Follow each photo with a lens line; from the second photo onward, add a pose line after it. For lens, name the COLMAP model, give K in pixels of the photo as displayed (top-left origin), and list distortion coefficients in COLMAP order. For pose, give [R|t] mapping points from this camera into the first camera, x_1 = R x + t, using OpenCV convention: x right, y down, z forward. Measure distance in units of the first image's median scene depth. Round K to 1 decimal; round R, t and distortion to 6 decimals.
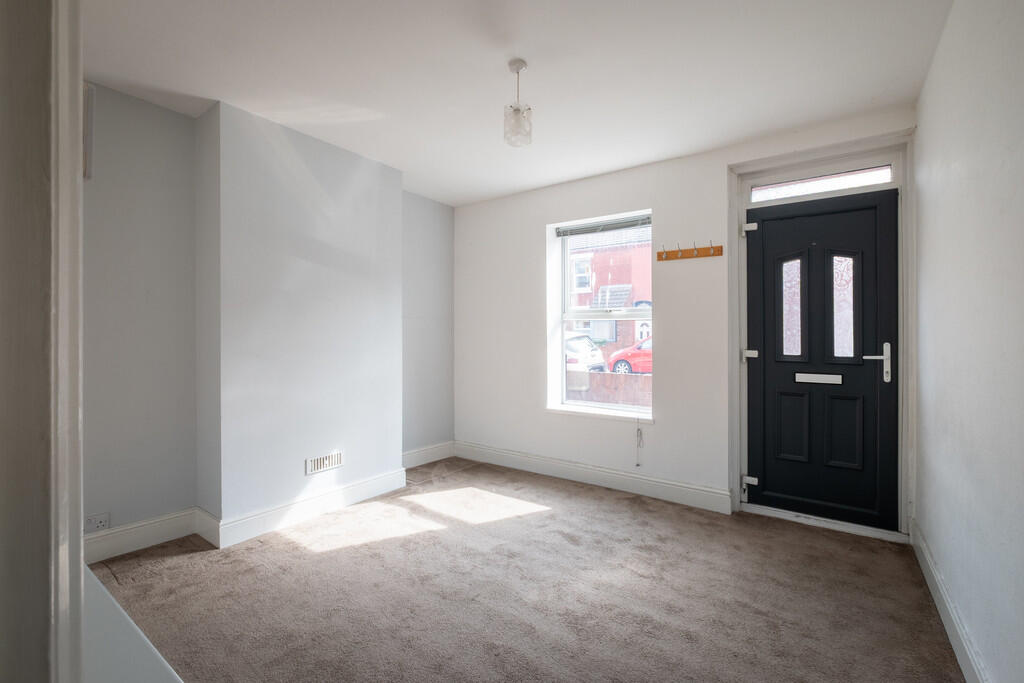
lens RADIAL K [[445.0, 0, 510.0], [0, 445.0, 337.7], [0, 0, 1]] dist [-0.001650, -0.001082]
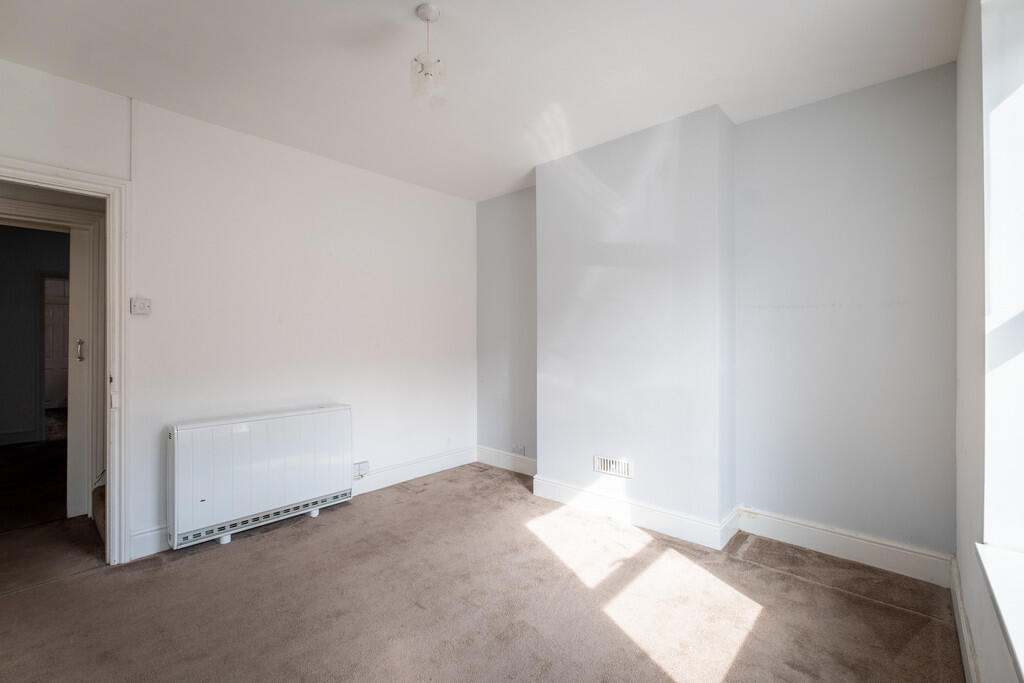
lens RADIAL K [[445.0, 0, 509.3], [0, 445.0, 341.7], [0, 0, 1]] dist [-0.001650, -0.001082]
pose [[-0.096832, 0.002375, -0.995298, 0.575096], [0.001204, 0.999997, 0.002269, 0.001509], [0.995300, -0.000979, -0.096834, 0.851935]]
